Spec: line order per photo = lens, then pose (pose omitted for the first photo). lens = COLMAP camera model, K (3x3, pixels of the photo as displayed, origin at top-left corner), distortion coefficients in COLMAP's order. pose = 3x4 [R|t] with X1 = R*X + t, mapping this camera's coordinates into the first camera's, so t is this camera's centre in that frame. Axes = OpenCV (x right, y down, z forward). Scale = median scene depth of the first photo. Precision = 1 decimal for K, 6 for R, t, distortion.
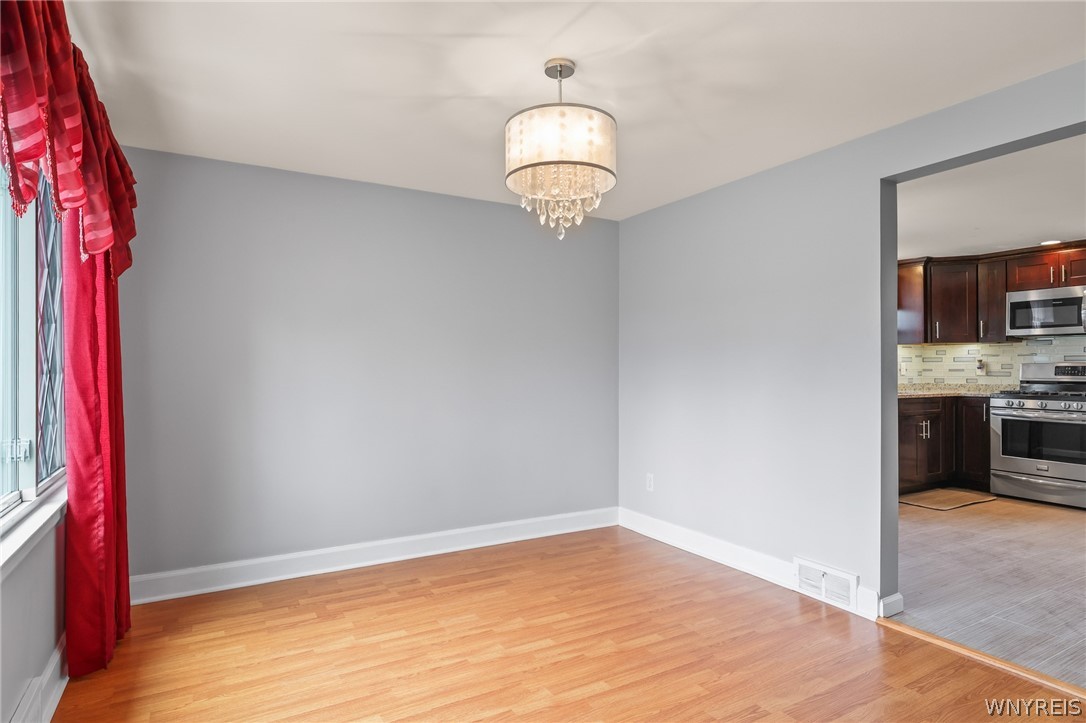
lens RADIAL K [[586.2, 0, 537.3], [0, 586.2, 365.6], [0, 0, 1]] dist [0.000779, 0.000555]
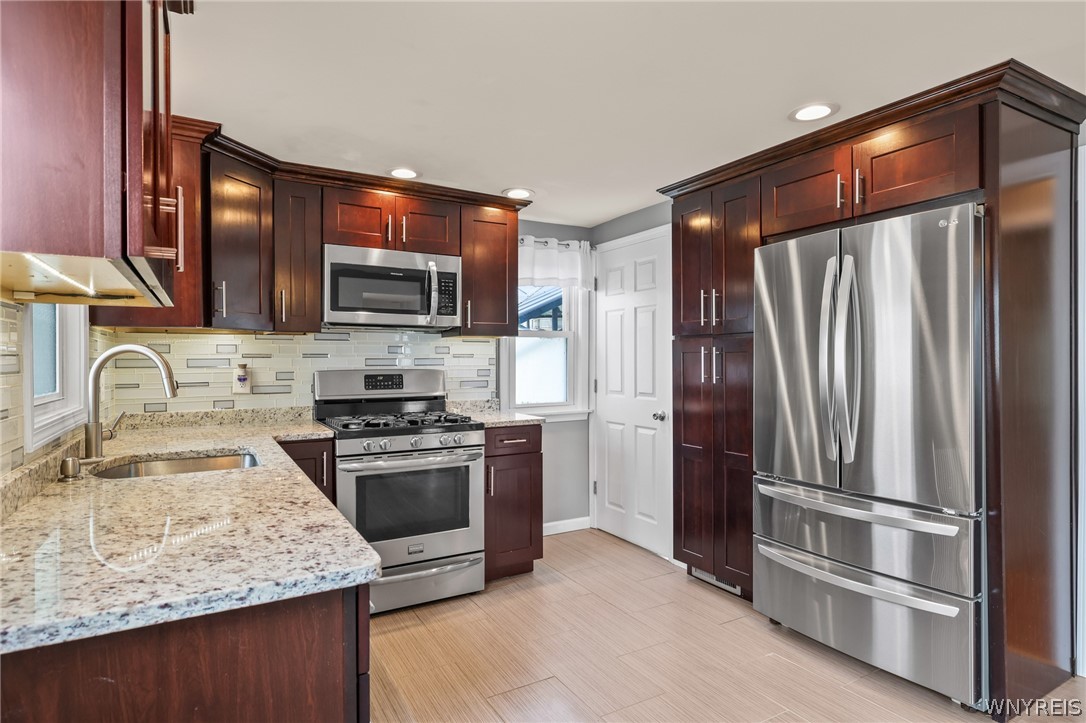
lens RADIAL K [[586.2, 0, 546.2], [0, 586.2, 361.9], [0, 0, 1]] dist [0.000779, 0.000555]
pose [[-0.010341, -0.006846, 0.999923, 0.250470], [-0.001128, 0.999976, 0.006834, -0.017720], [-0.999946, -0.001057, -0.010349, 0.817959]]
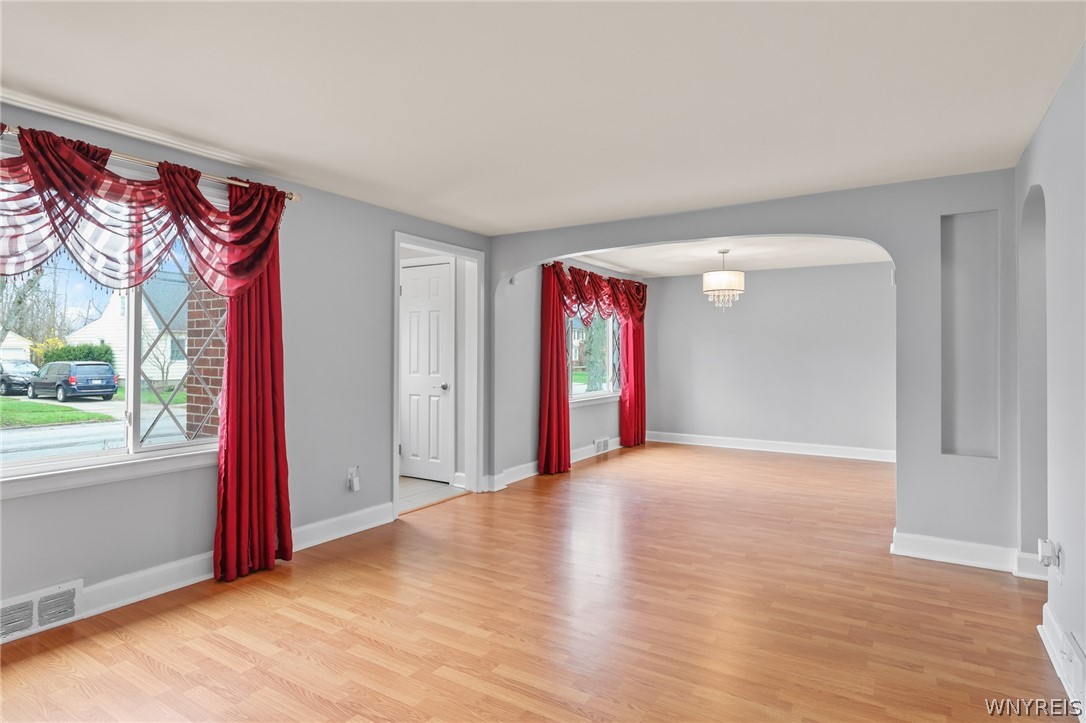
lens RADIAL K [[586.2, 0, 541.1], [0, 586.2, 350.7], [0, 0, 1]] dist [0.000779, 0.000555]
pose [[0.469781, -0.003307, -0.882777, 0.835101], [0.001458, 0.999995, -0.002970, -0.010284], [0.882782, 0.000109, 0.469783, -0.430006]]
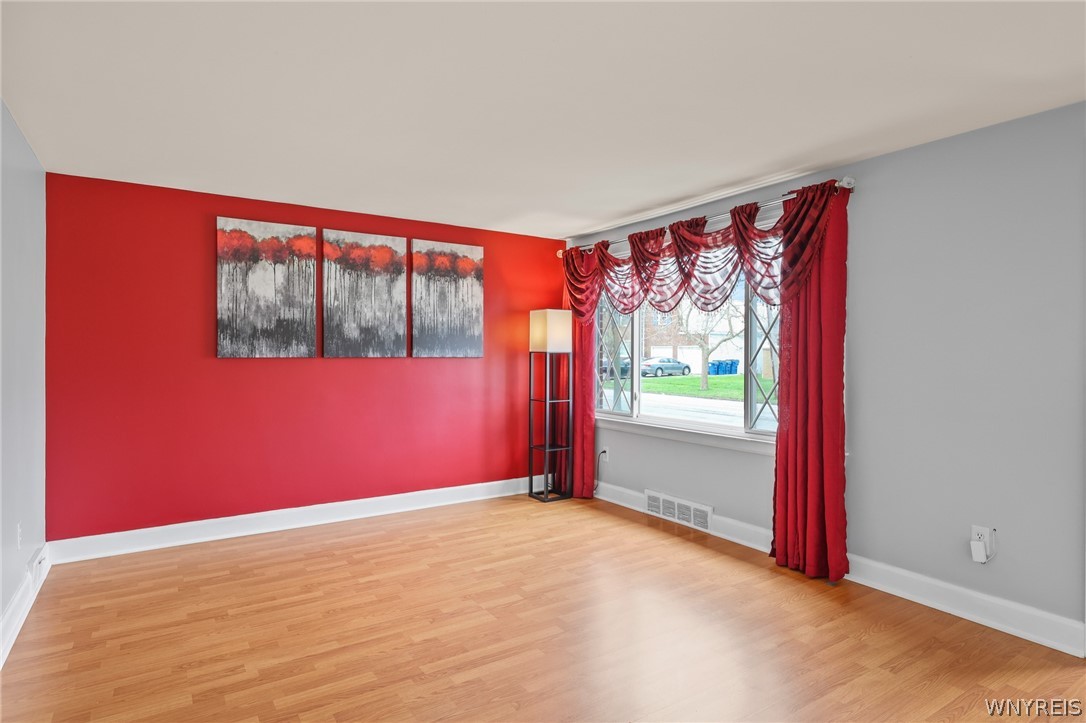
lens RADIAL K [[586.2, 0, 538.4], [0, 586.2, 355.6], [0, 0, 1]] dist [0.000779, 0.000555]
pose [[-0.997893, -0.002027, -0.064844, 0.478864], [-0.001937, 0.999997, -0.001446, -0.009835], [0.064847, -0.001317, -0.997894, 0.188399]]
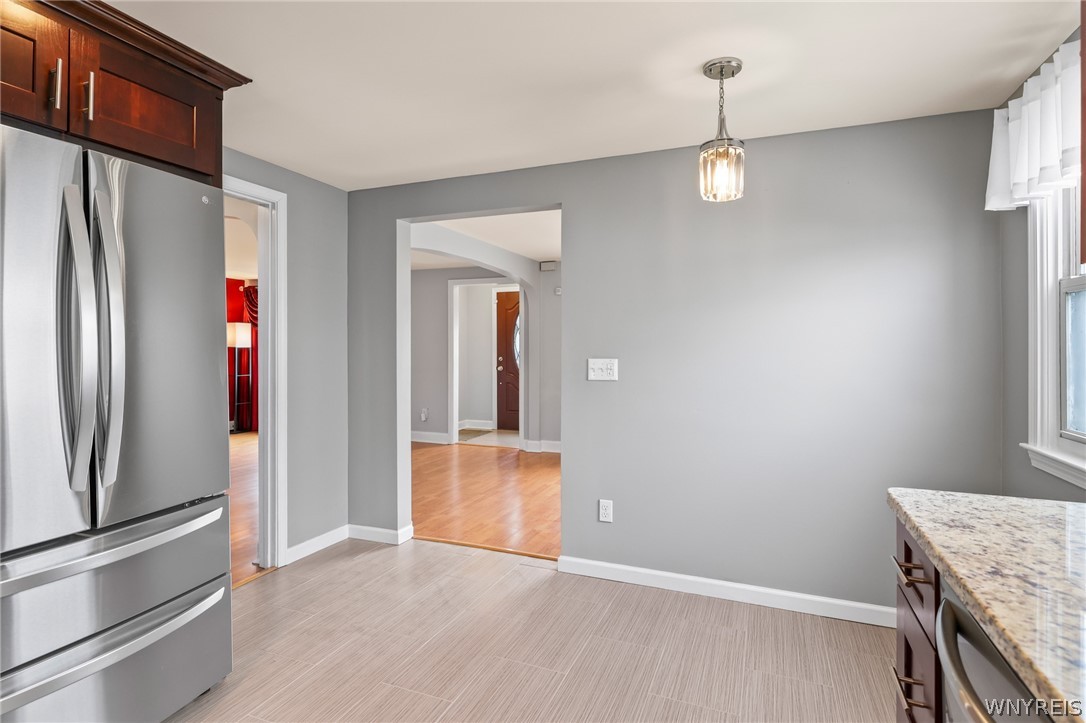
lens RADIAL K [[559.8, 0, 535.9], [0, 559.8, 347.2], [0, 0, 1]] dist [0.010669, 0.000952]
pose [[-0.787690, 0.002588, -0.616067, 0.698995], [0.003382, 0.999994, -0.000125, -0.014697], [0.616063, -0.002182, -0.787694, 0.963894]]
